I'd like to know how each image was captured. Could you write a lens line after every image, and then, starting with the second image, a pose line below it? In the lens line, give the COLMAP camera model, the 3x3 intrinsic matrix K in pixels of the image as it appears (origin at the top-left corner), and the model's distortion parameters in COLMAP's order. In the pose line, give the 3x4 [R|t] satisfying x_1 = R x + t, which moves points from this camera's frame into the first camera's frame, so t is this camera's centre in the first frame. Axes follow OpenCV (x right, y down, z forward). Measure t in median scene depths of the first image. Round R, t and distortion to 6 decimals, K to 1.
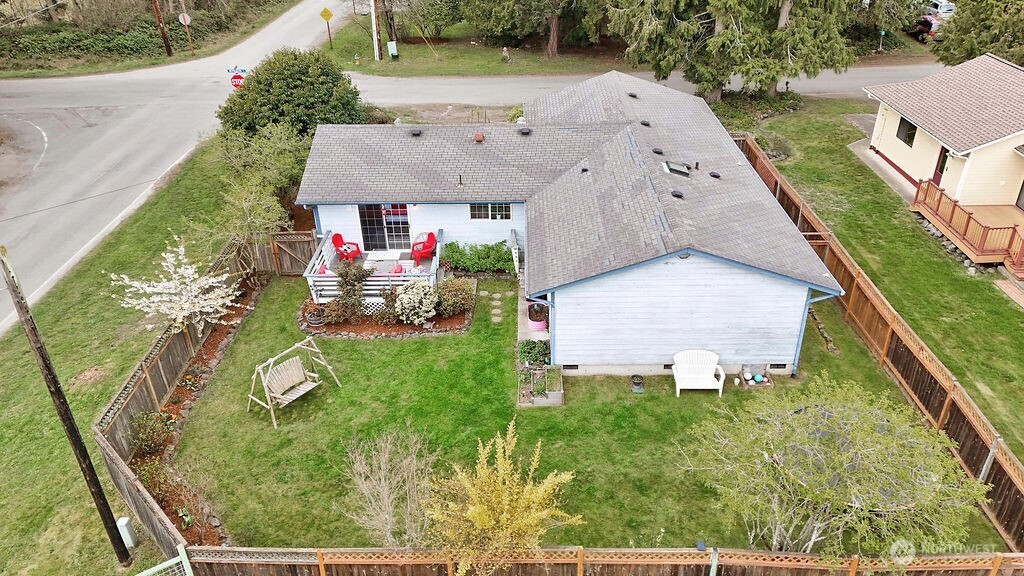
lens RADIAL K [[758.5, 0, 512.0], [0, 758.5, 288.0], [0, 0, 1]] dist [0.113637, -0.120939]
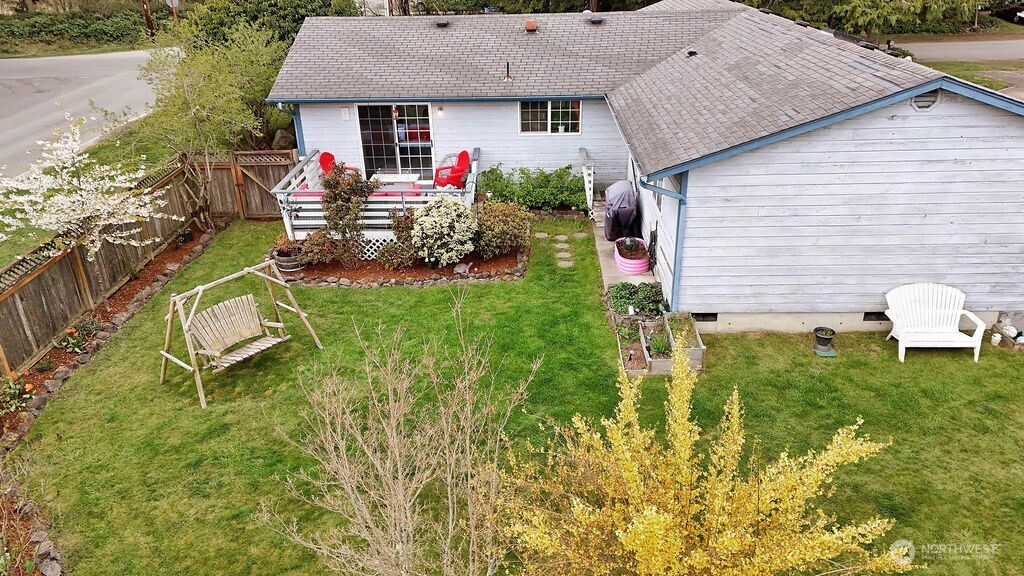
lens RADIAL K [[758.5, 0, 512.0], [0, 758.5, 288.0], [0, 0, 1]] dist [0.113637, -0.120939]
pose [[0.999952, 0.004668, -0.008611, -0.063407], [-0.005362, 0.996586, -0.082392, 0.121312], [0.008197, 0.082434, 0.996563, 0.365759]]
